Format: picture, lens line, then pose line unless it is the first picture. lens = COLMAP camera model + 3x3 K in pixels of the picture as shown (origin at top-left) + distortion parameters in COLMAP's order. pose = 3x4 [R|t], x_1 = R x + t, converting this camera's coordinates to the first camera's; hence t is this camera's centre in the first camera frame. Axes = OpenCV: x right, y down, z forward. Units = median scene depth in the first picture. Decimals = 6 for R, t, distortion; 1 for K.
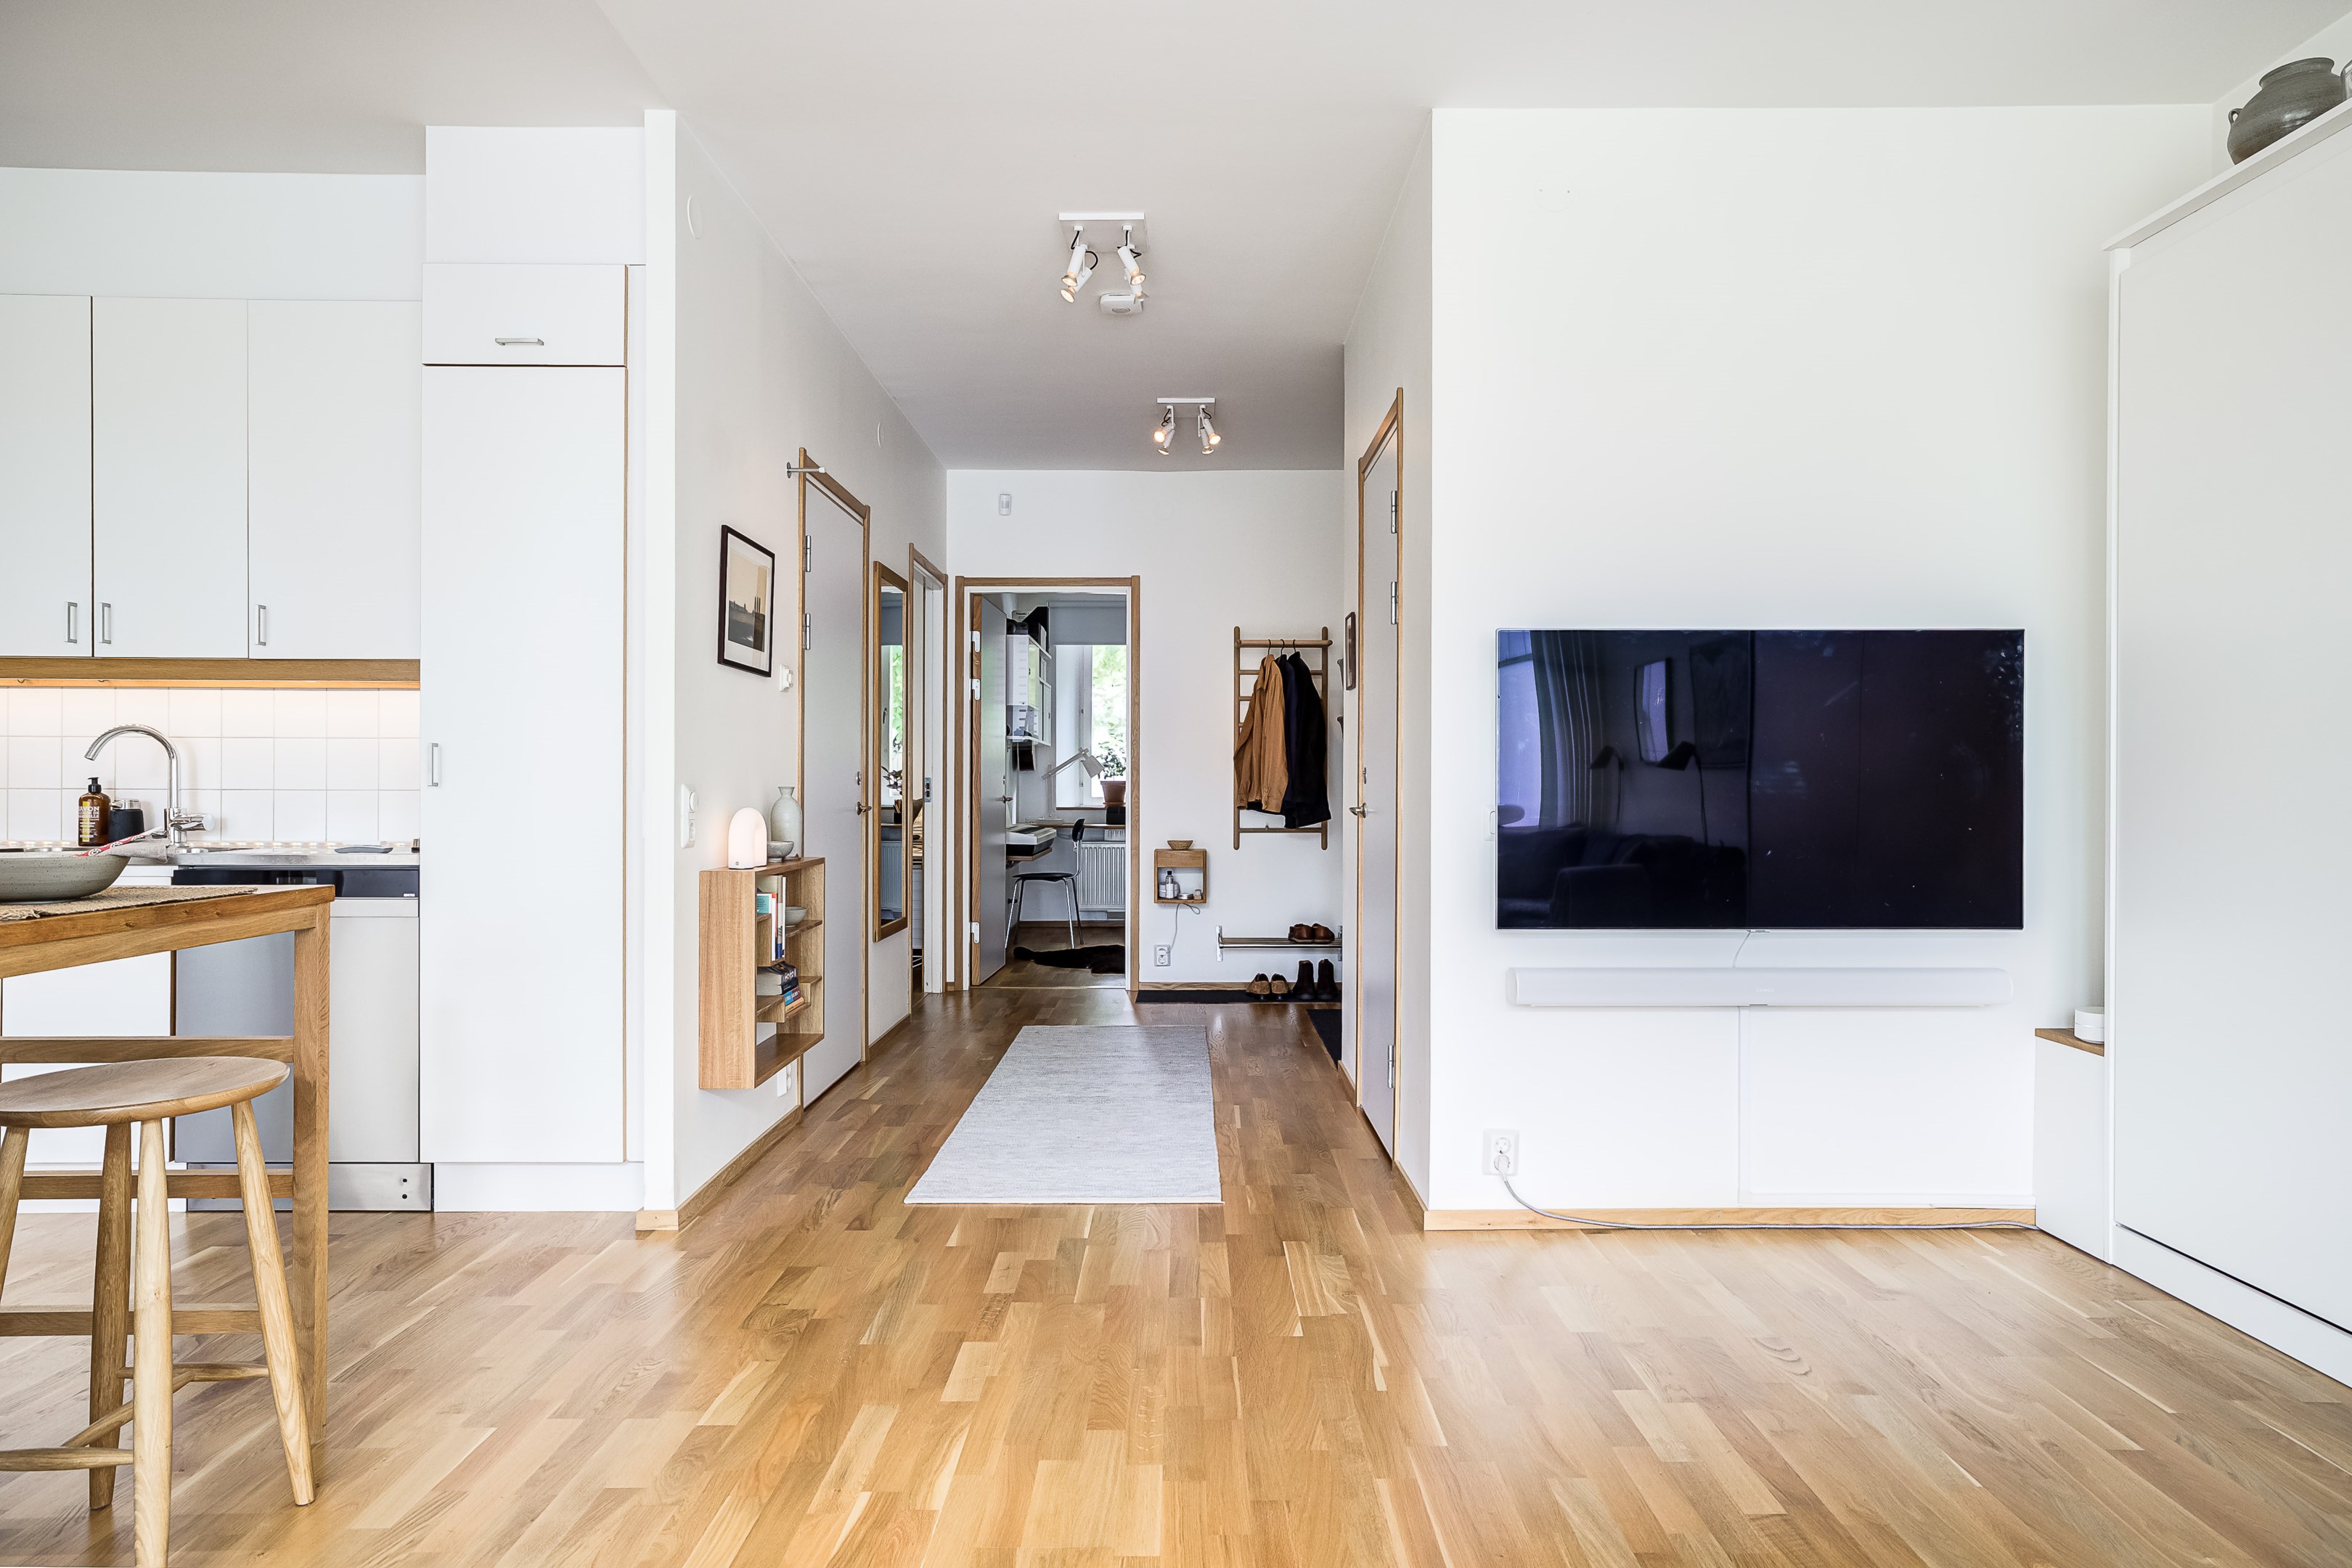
lens RADIAL K [[1485.8, 0, 1176.0], [0, 1485.8, 784.0], [0, 0, 1]] dist [-0.000211, -0.000001]
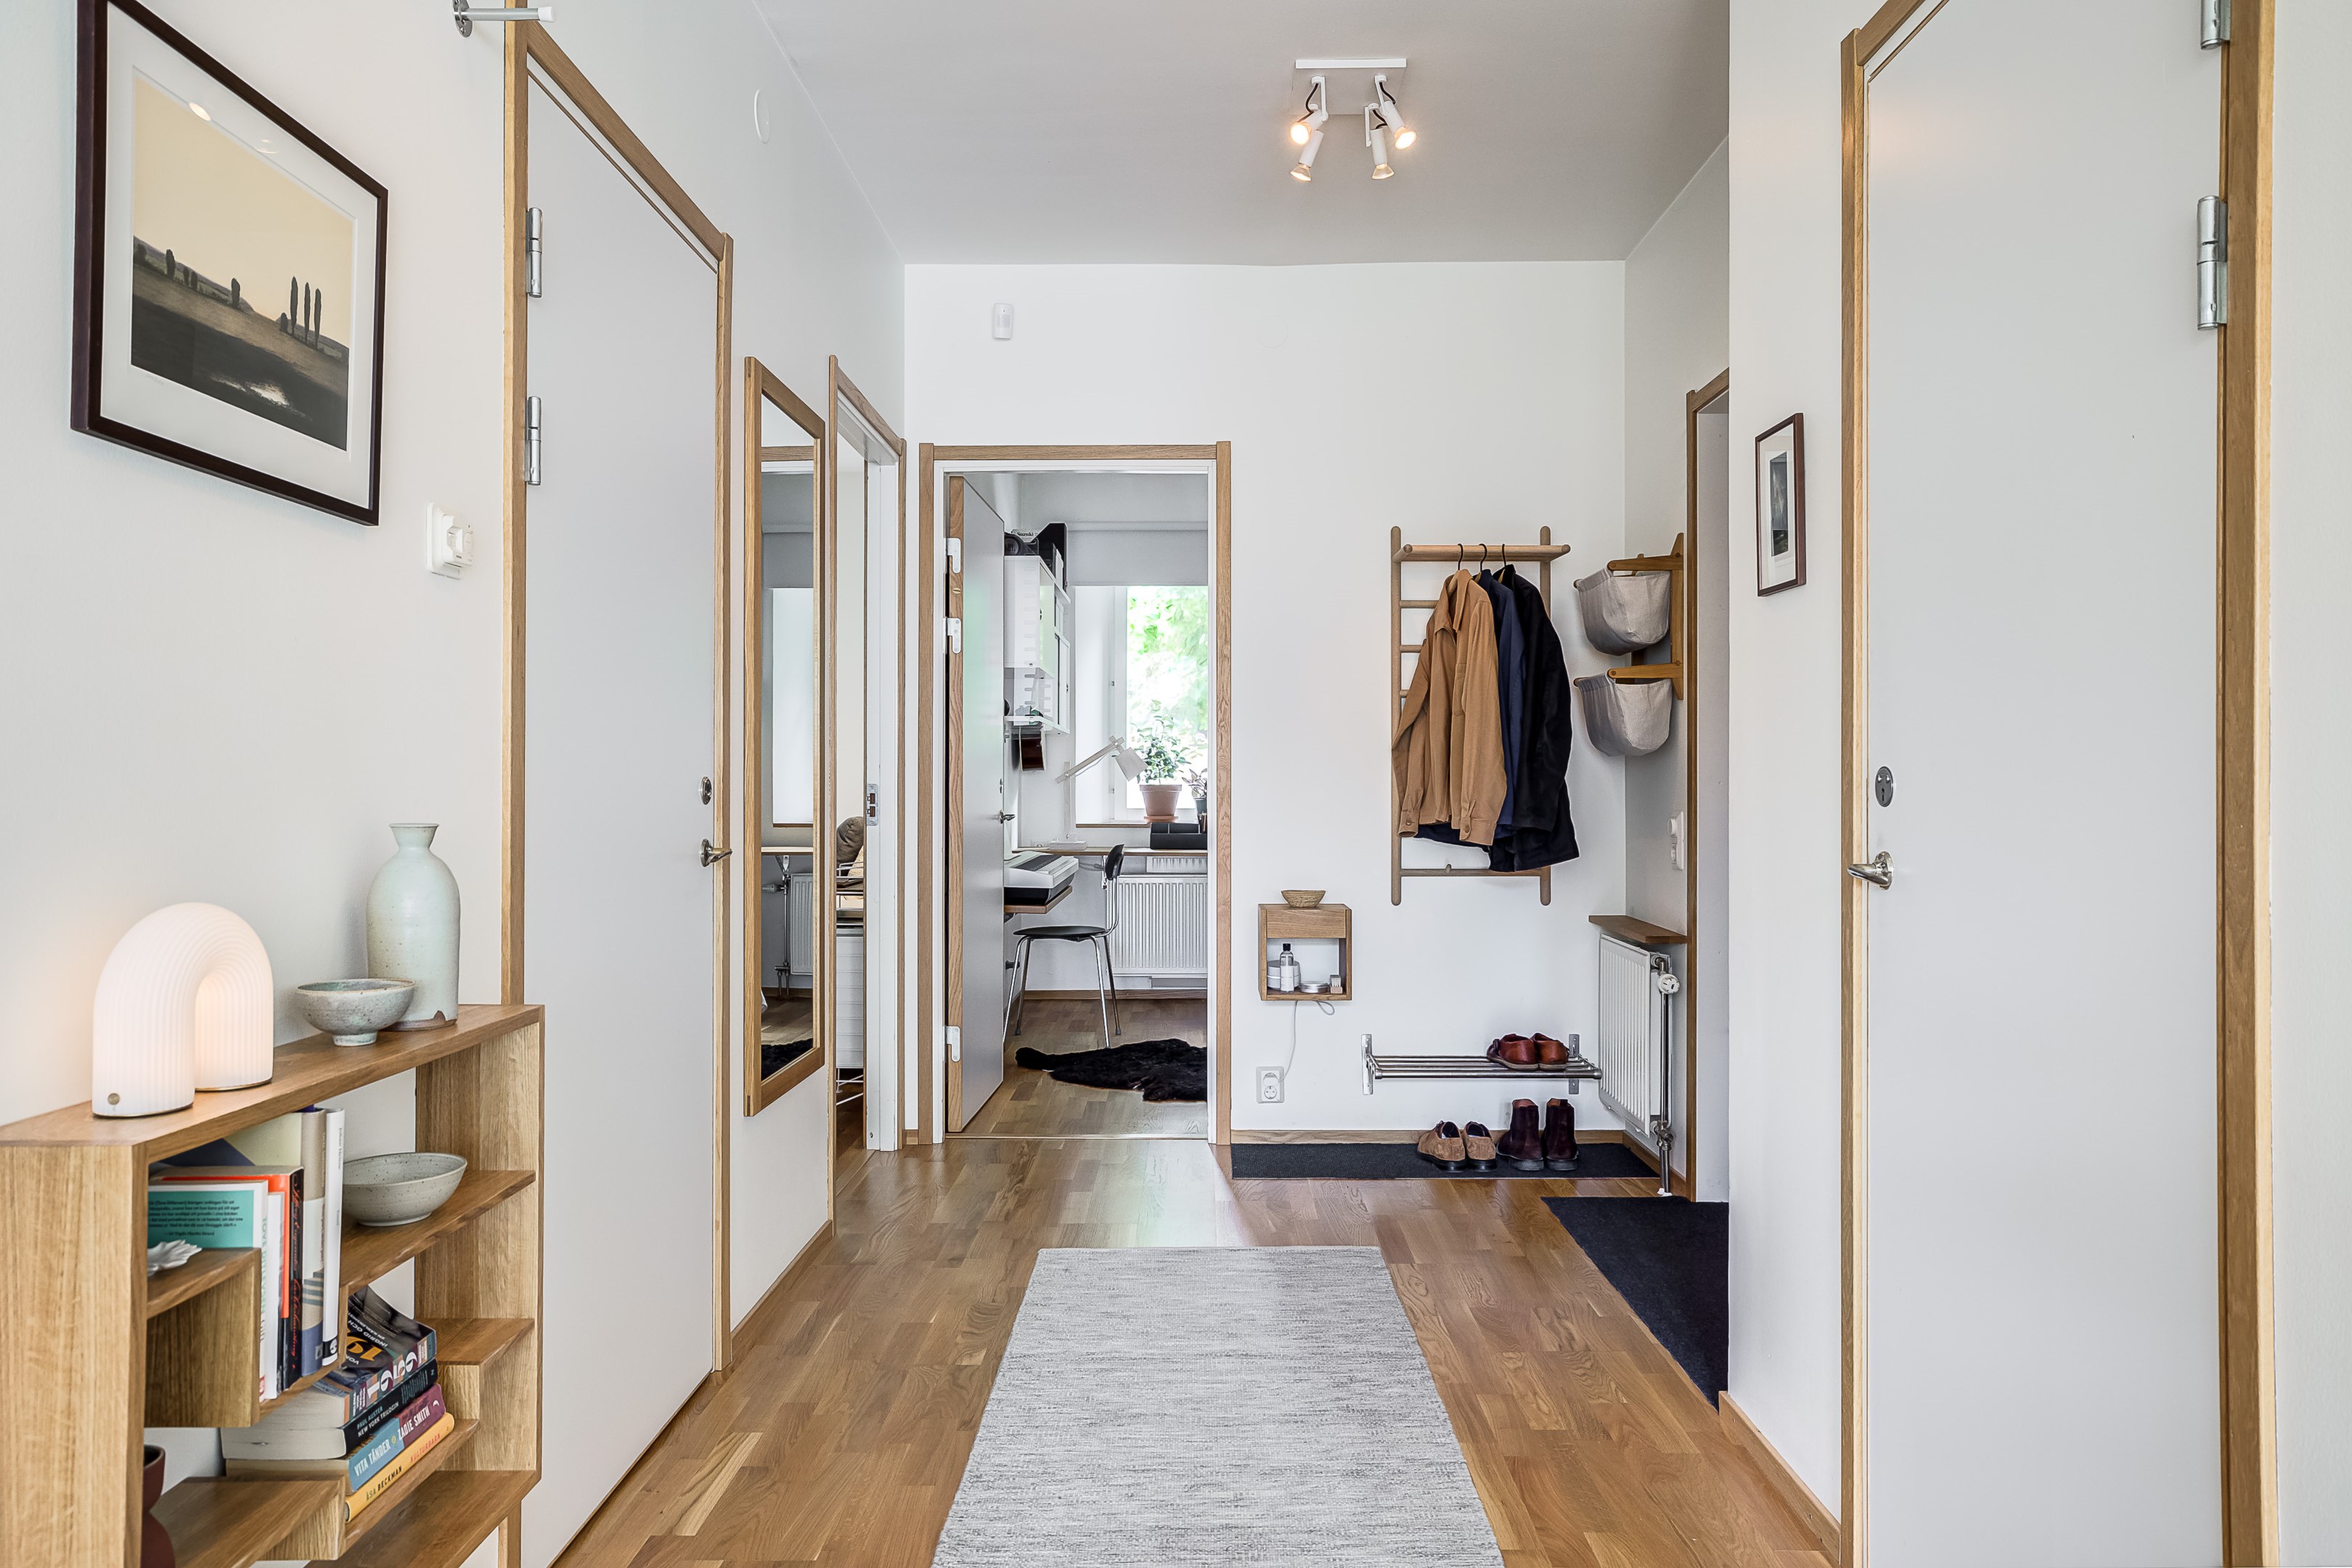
lens RADIAL K [[1613.4, 0, 1176.0], [0, 1613.4, 784.0], [0, 0, 1]] dist [-0.002373, 0.000225]
pose [[0.999992, -0.001502, -0.003811, -0.044017], [0.001507, 0.999998, 0.001368, -0.004849], [0.003809, -0.001374, 0.999992, 0.358914]]
